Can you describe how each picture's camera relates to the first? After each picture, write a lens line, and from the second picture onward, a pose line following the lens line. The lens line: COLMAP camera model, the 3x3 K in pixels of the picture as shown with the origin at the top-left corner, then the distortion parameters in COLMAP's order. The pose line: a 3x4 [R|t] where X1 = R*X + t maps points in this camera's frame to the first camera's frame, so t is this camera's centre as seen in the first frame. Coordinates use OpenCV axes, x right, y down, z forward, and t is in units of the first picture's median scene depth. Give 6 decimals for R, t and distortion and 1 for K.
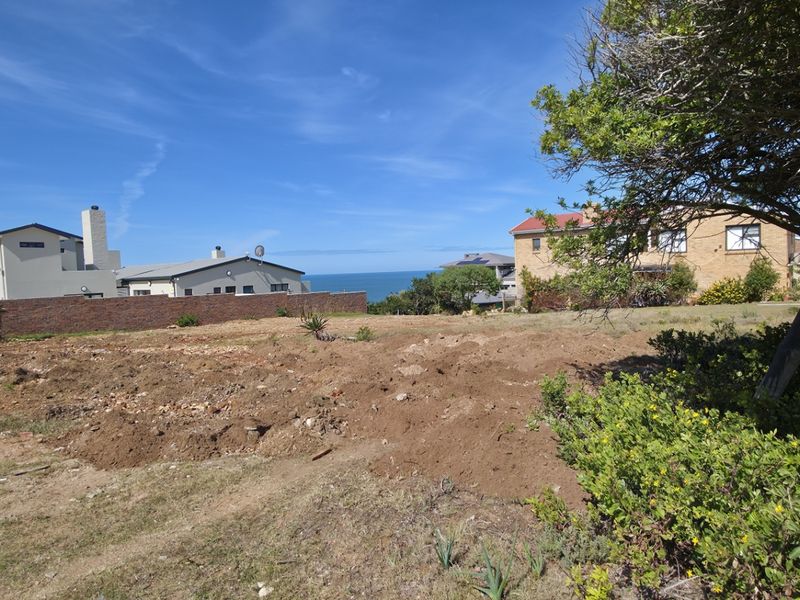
lens RADIAL K [[531.7, 0, 401.6], [0, 531.7, 302.4], [0, 0, 1]] dist [0.011033, 0.004090]
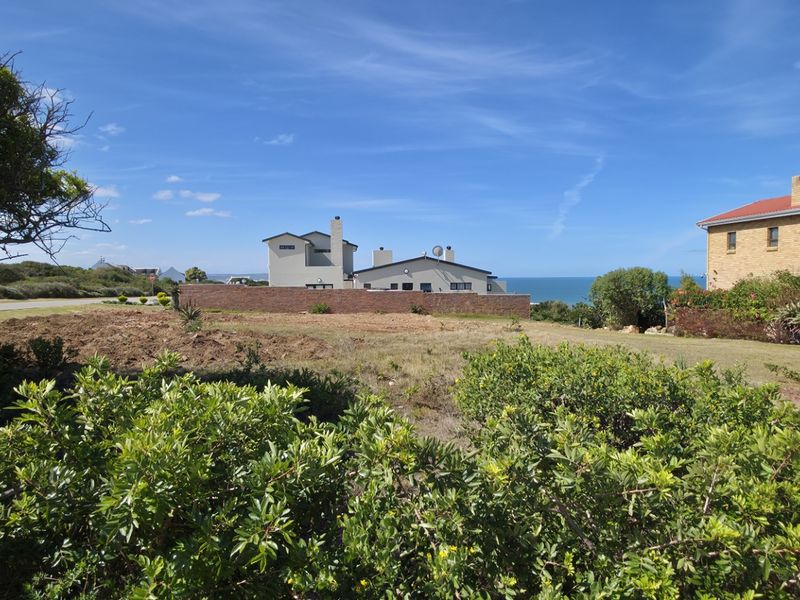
lens RADIAL K [[519.2, 0, 406.9], [0, 519.2, 302.7], [0, 0, 1]] dist [-0.009219, -0.003653]
pose [[0.729883, 0.067146, -0.680266, 0.398387], [-0.064896, 0.997476, 0.028826, -0.020094], [0.680485, 0.023107, 0.732398, 0.218942]]
